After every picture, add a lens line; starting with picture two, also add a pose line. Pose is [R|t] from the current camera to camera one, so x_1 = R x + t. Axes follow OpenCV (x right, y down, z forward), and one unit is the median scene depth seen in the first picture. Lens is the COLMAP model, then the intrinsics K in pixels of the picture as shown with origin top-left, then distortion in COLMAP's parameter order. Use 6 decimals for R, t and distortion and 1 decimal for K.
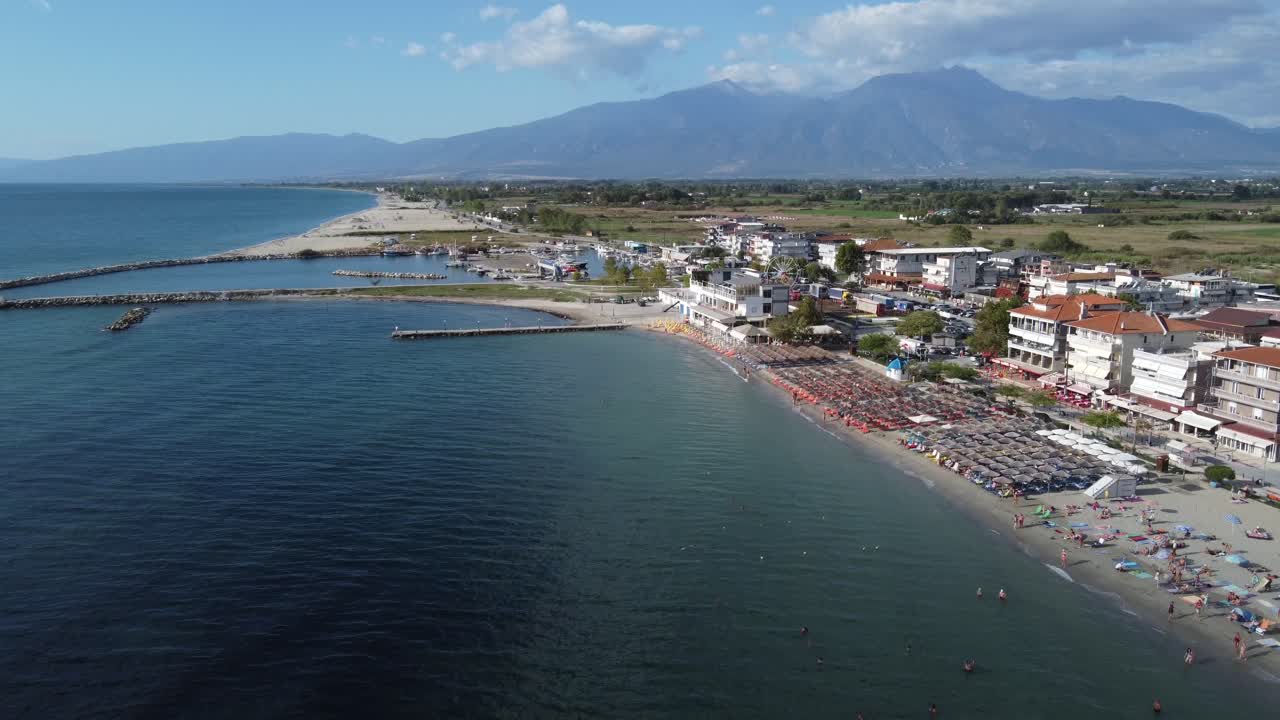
lens RADIAL K [[1014.3, 0, 640.0], [0, 1014.3, 360.0], [0, 0, 1]] dist [0.036751, -0.042553]
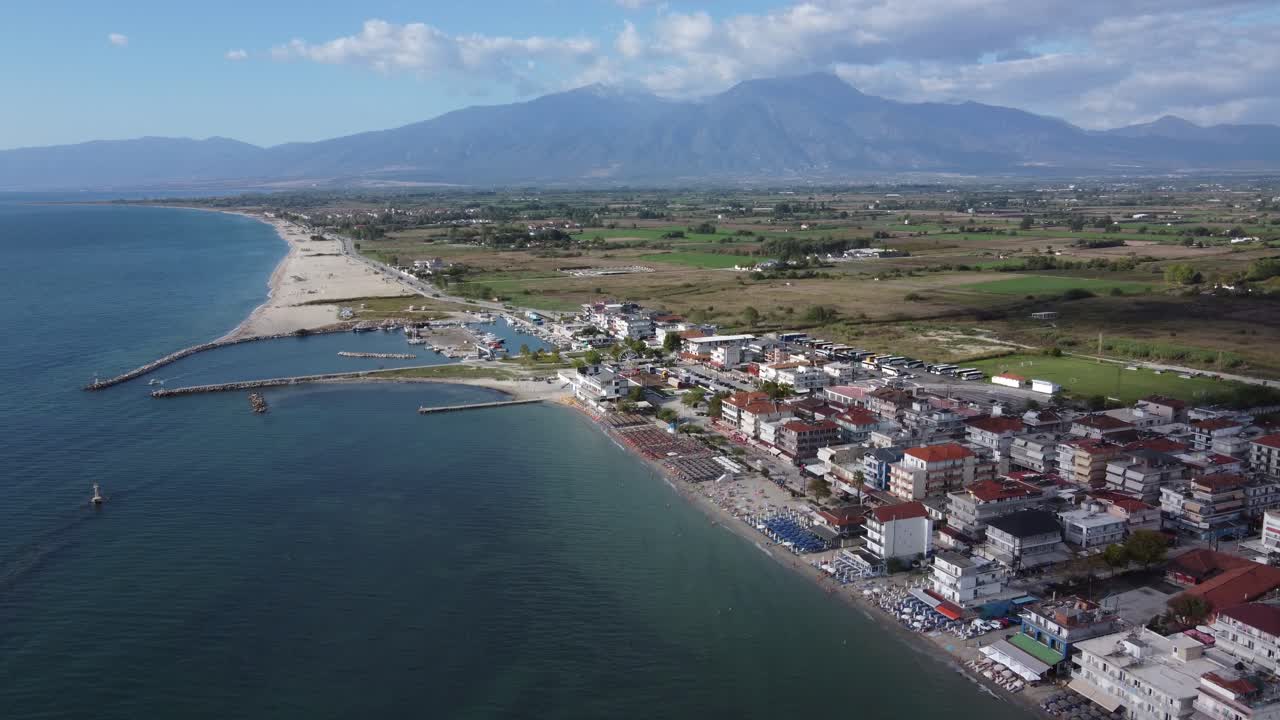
lens RADIAL K [[1014.3, 0, 640.0], [0, 1014.3, 360.0], [0, 0, 1]] dist [0.036751, -0.042553]
pose [[0.992572, -0.025405, 0.118978, -0.044558], [0.025499, 0.999675, 0.000731, -0.082390], [-0.118957, 0.002308, 0.992897, -0.688760]]
